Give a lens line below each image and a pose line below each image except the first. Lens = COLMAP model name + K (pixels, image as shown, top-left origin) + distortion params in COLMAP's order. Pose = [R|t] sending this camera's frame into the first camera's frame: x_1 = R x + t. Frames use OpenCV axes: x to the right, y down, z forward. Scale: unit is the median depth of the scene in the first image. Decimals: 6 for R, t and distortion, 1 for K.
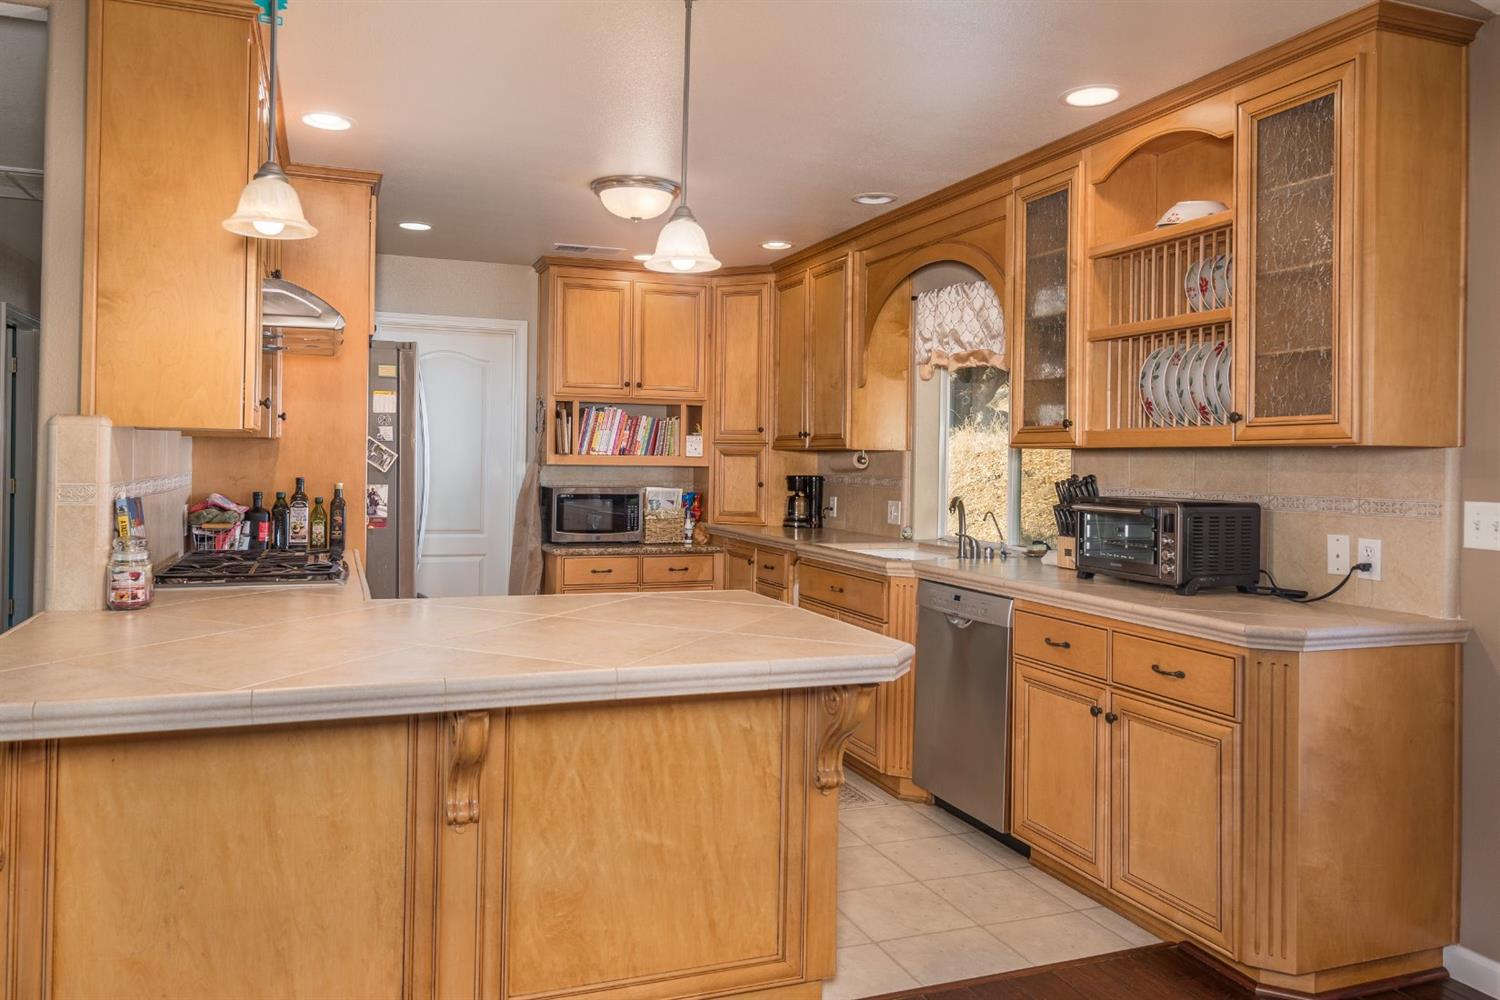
lens RADIAL K [[1067.1, 0, 737.4], [0, 1067.1, 460.2], [0, 0, 1]] dist [0.007026, -0.003127]
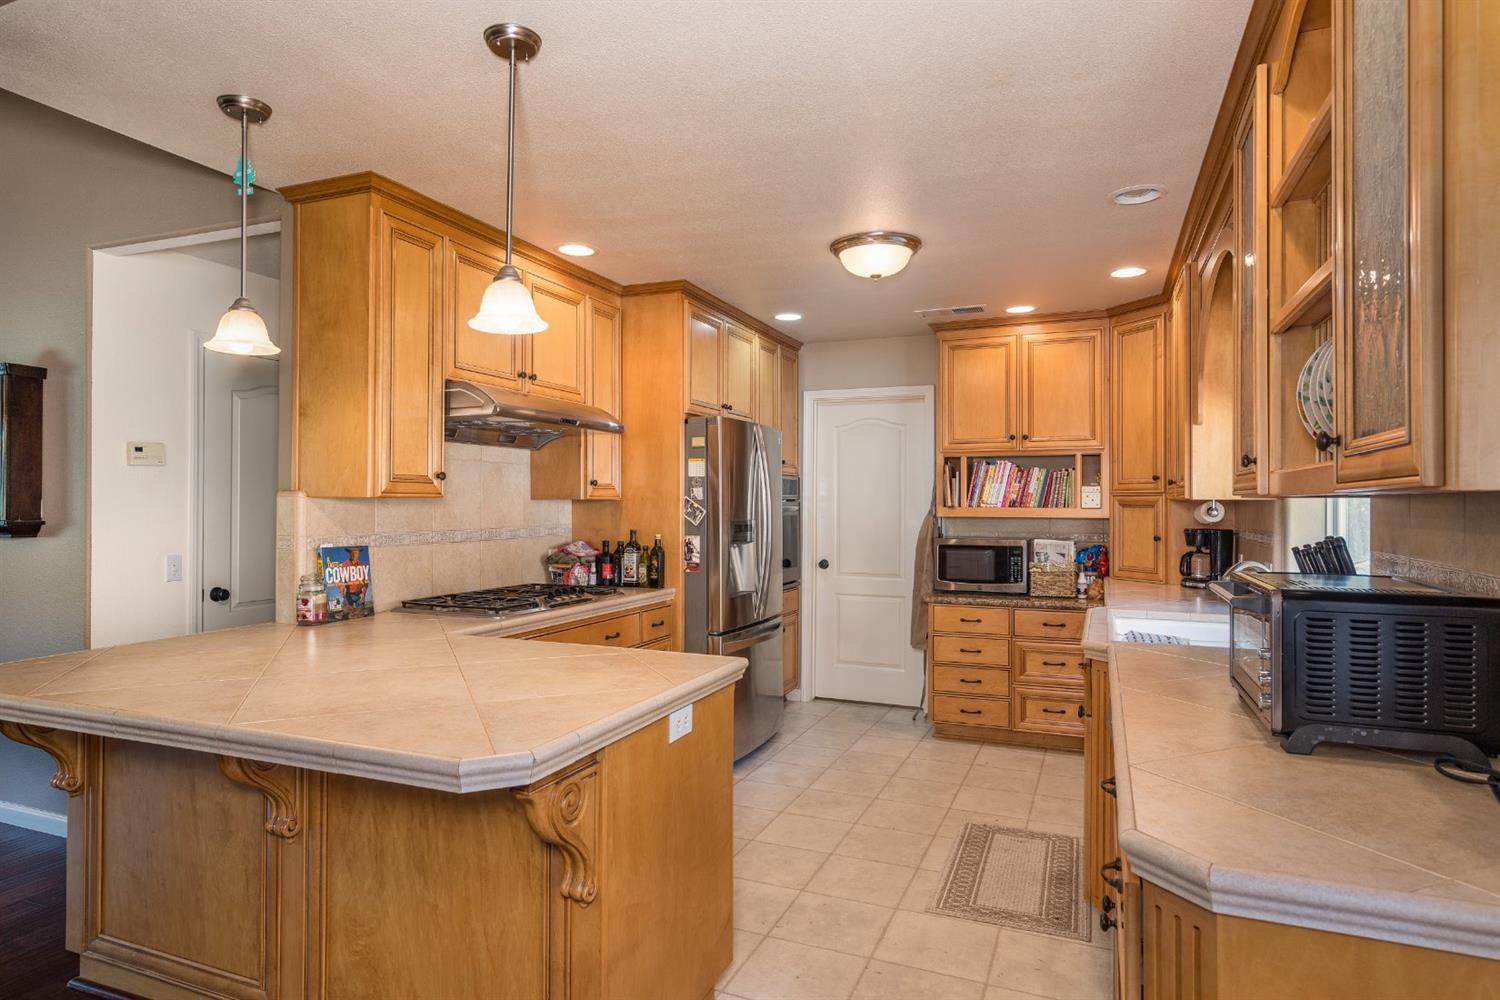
lens RADIAL K [[860.3, 0, 743.8], [0, 860.3, 499.6], [0, 0, 1]] dist [0.006307, -0.000390]
pose [[0.730418, -0.014808, -0.682840, 0.357695], [0.008190, 0.999883, -0.012923, -0.004885], [0.682952, 0.003847, 0.730453, 0.308818]]
